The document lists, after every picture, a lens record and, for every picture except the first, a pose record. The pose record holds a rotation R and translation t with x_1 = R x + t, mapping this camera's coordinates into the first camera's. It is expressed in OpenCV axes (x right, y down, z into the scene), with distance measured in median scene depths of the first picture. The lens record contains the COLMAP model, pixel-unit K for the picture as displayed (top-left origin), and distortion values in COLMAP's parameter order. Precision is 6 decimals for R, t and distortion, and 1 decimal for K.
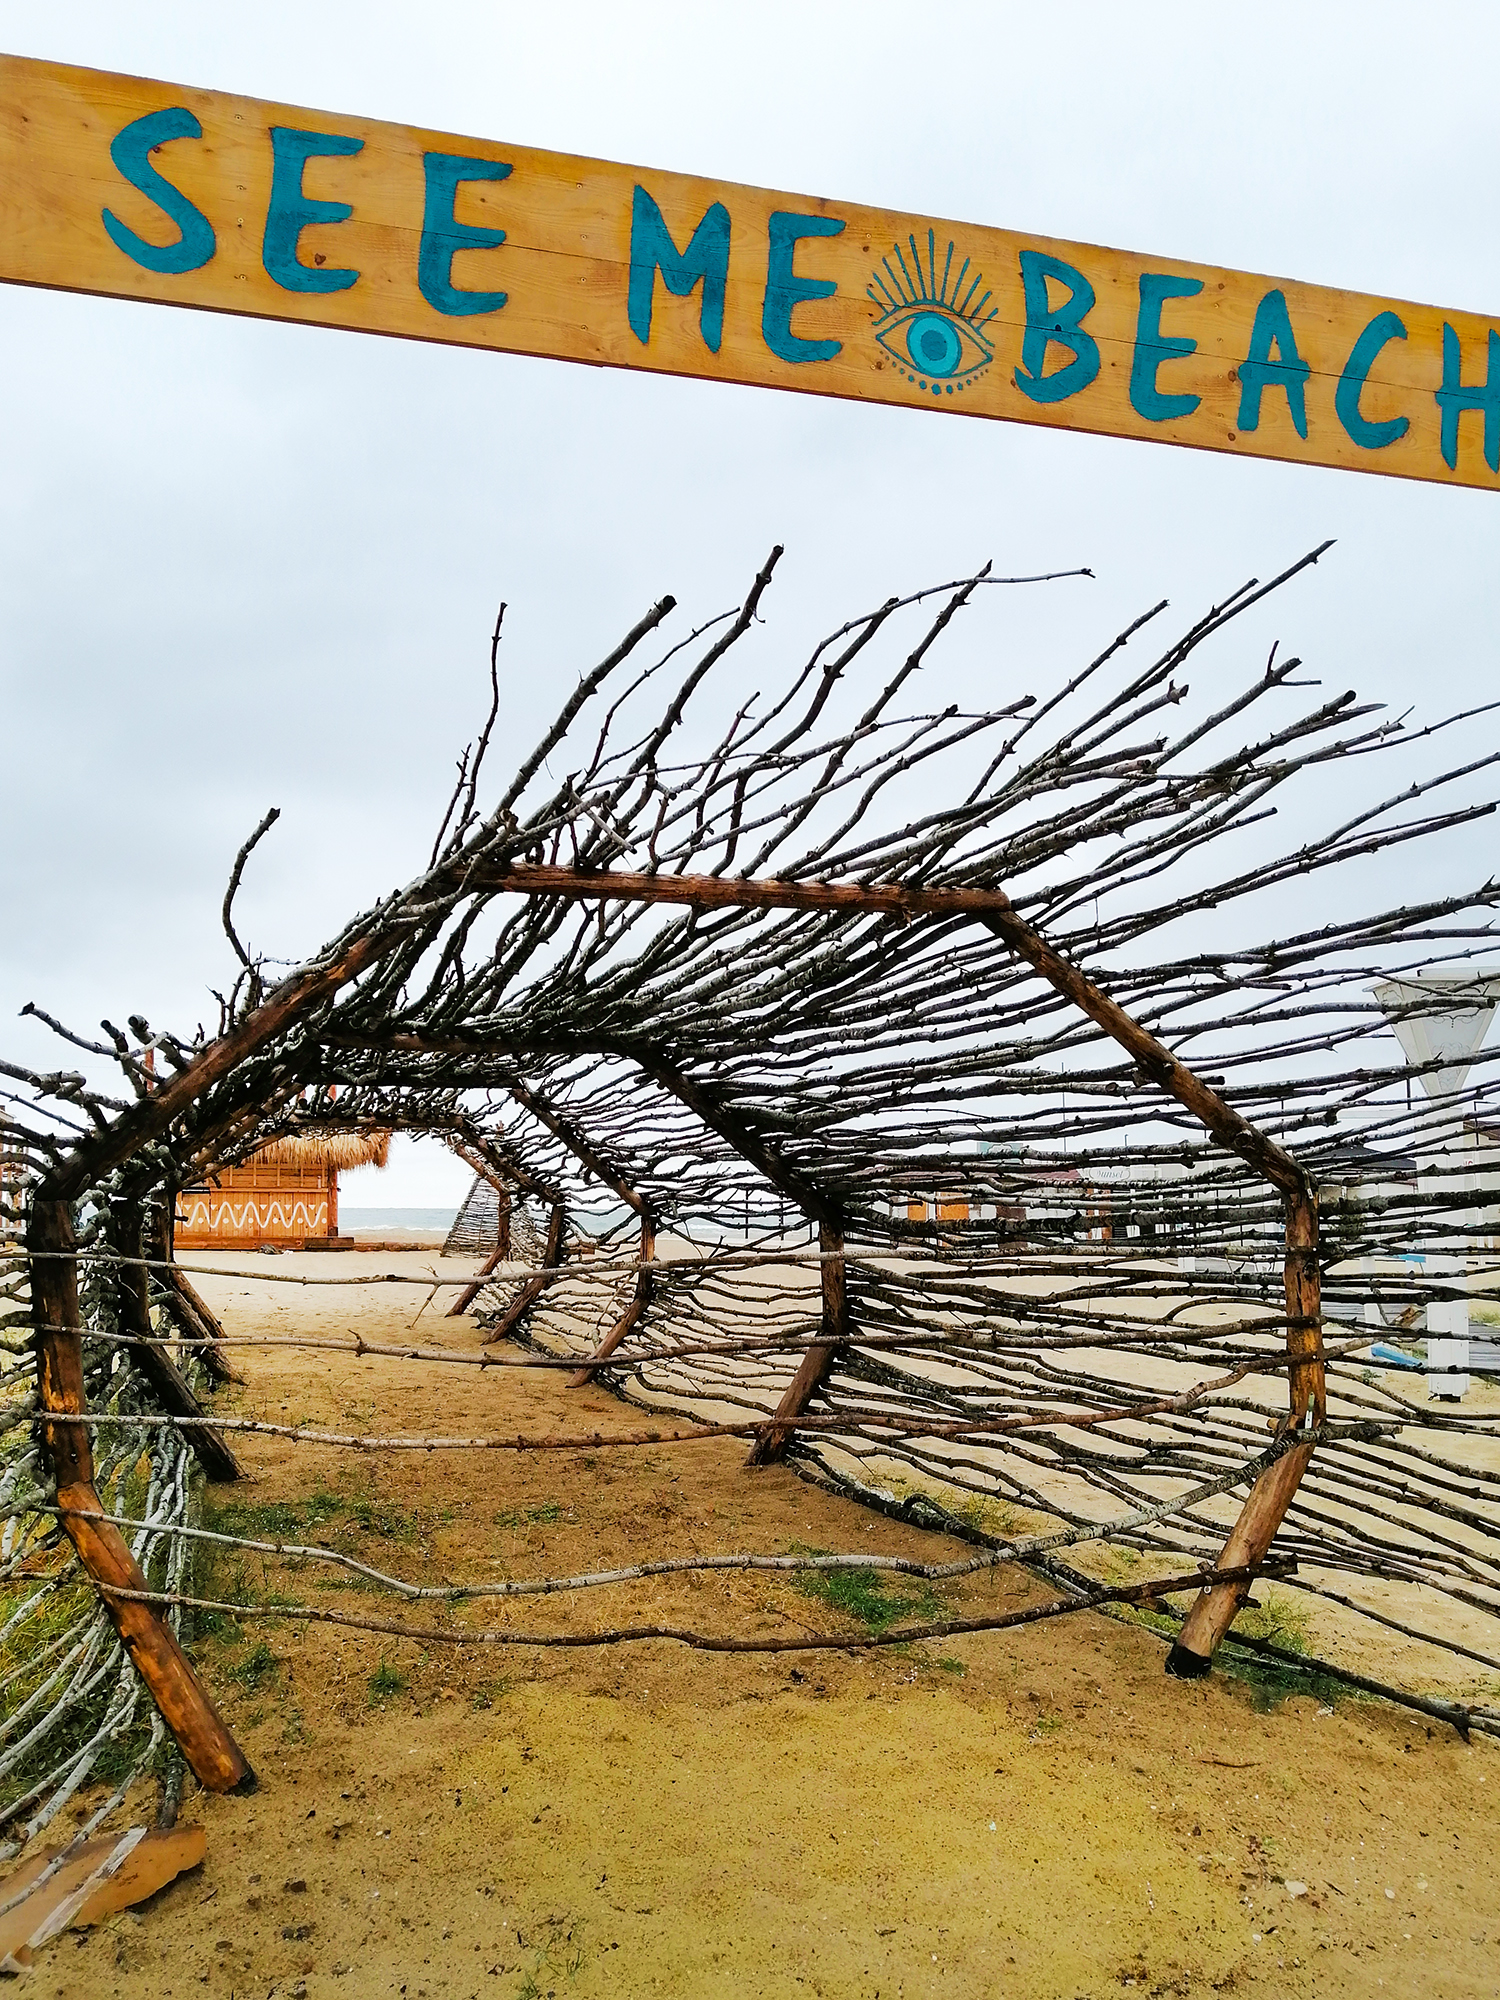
lens RADIAL K [[1491.0, 0, 742.8], [0, 1491.0, 1069.1], [0, 0, 1]] dist [-0.023946, 0.046637]
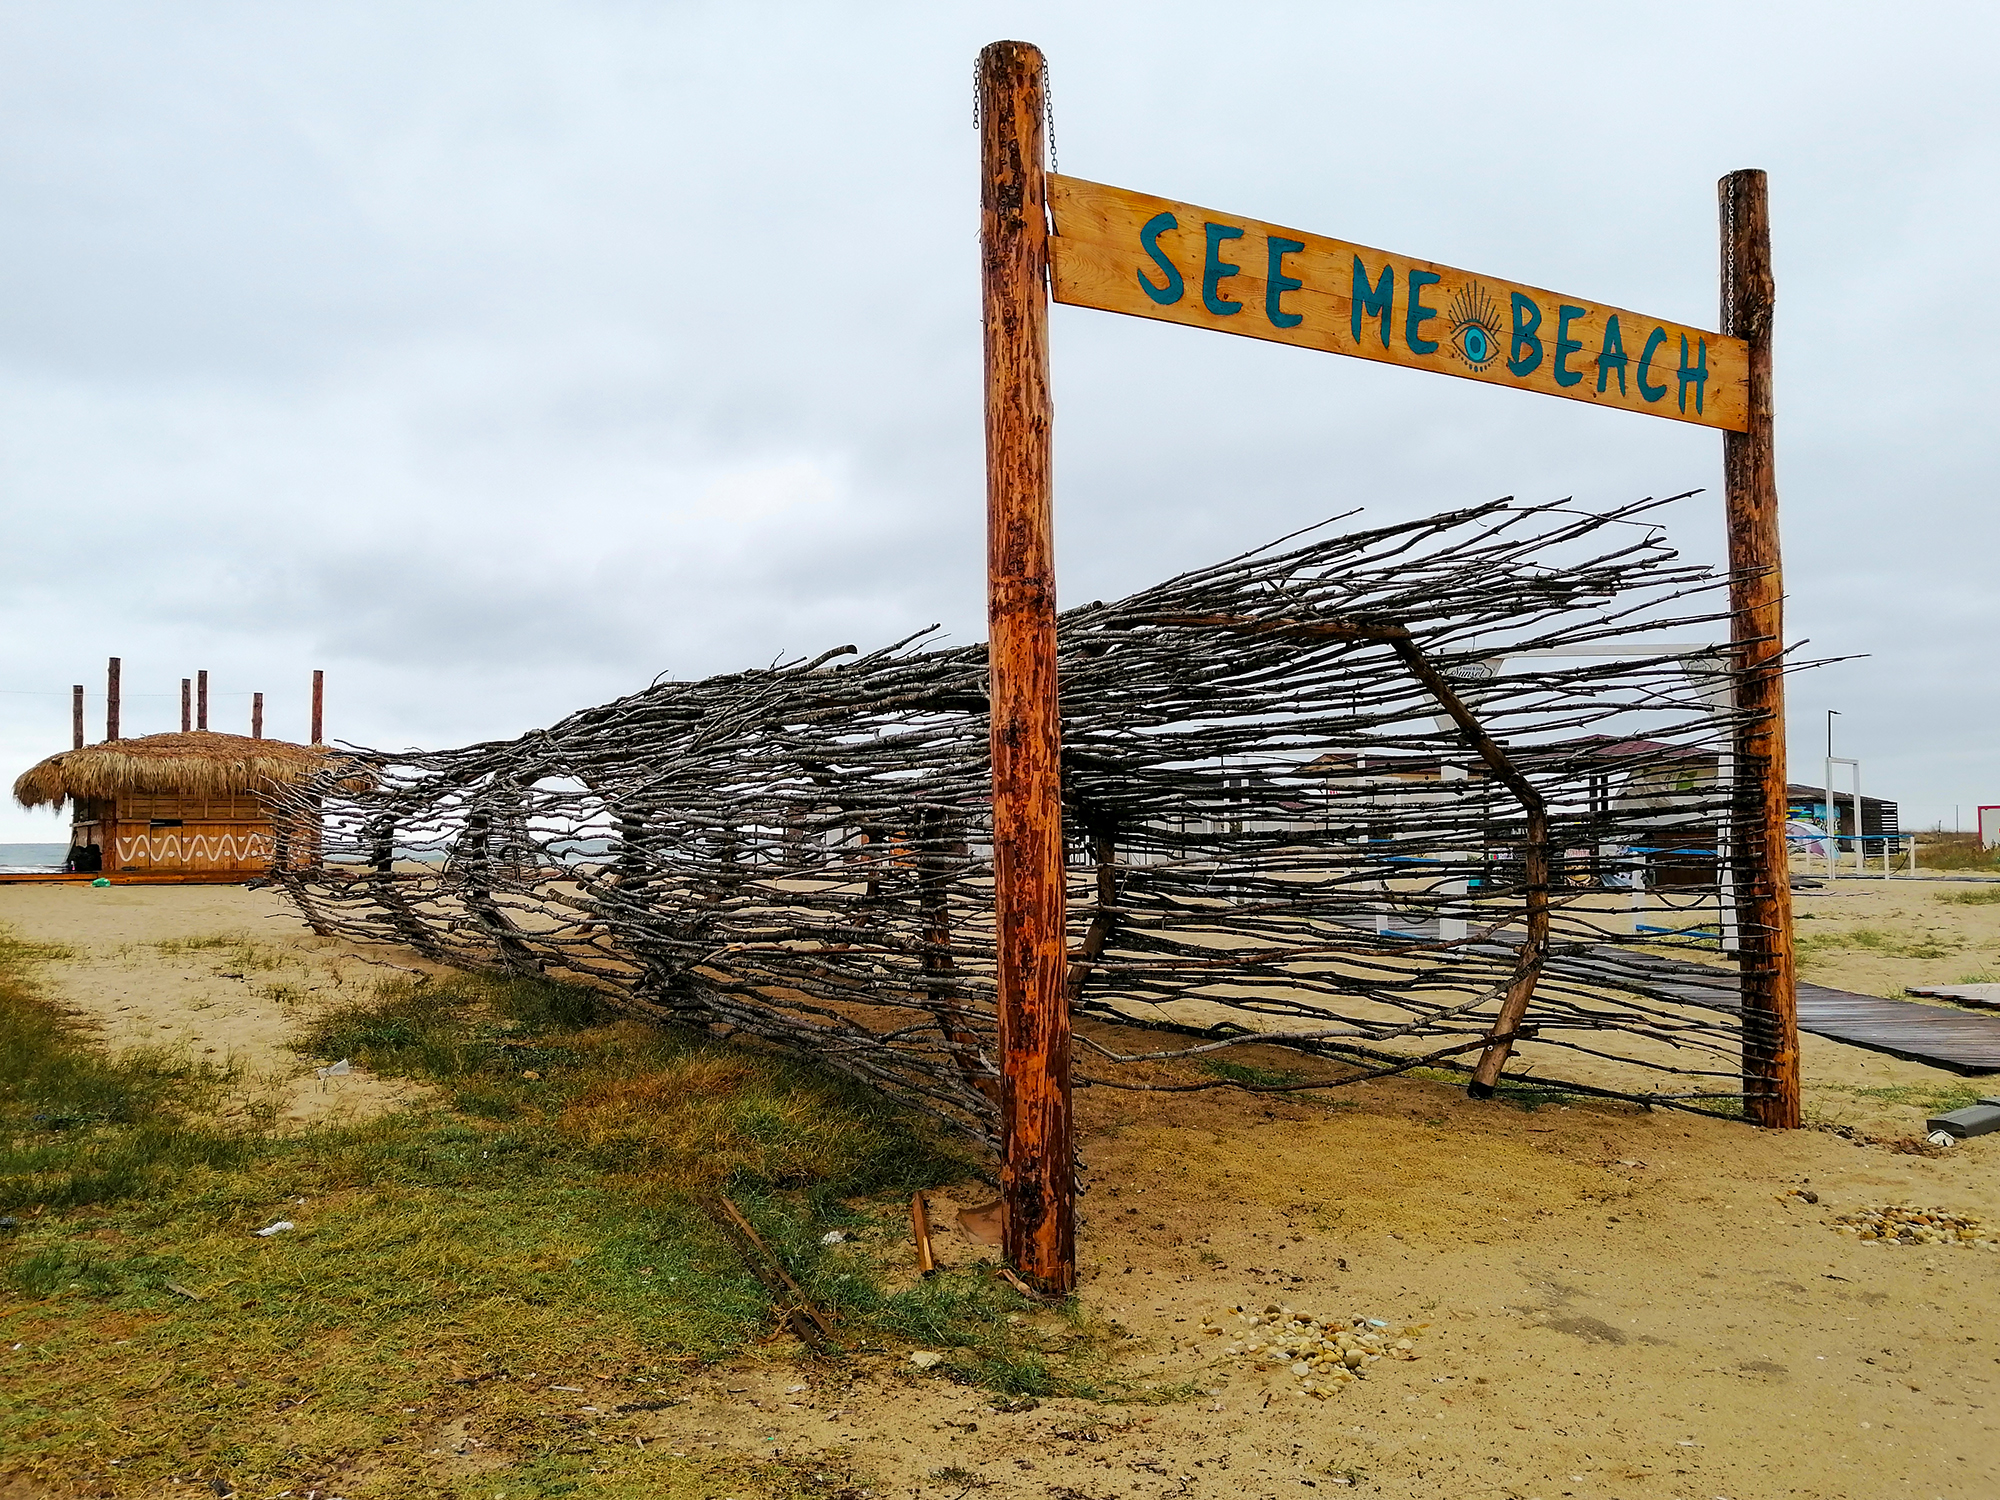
lens RADIAL K [[1491.0, 0, 1000.0], [0, 1491.0, 750.0], [0, 0, 1]] dist [-0.023946, 0.046637]
pose [[0.962593, 0.003658, 0.270927, -0.844205], [-0.013247, 0.999348, 0.033574, -0.040586], [-0.270628, -0.035907, 0.962014, -0.558886]]
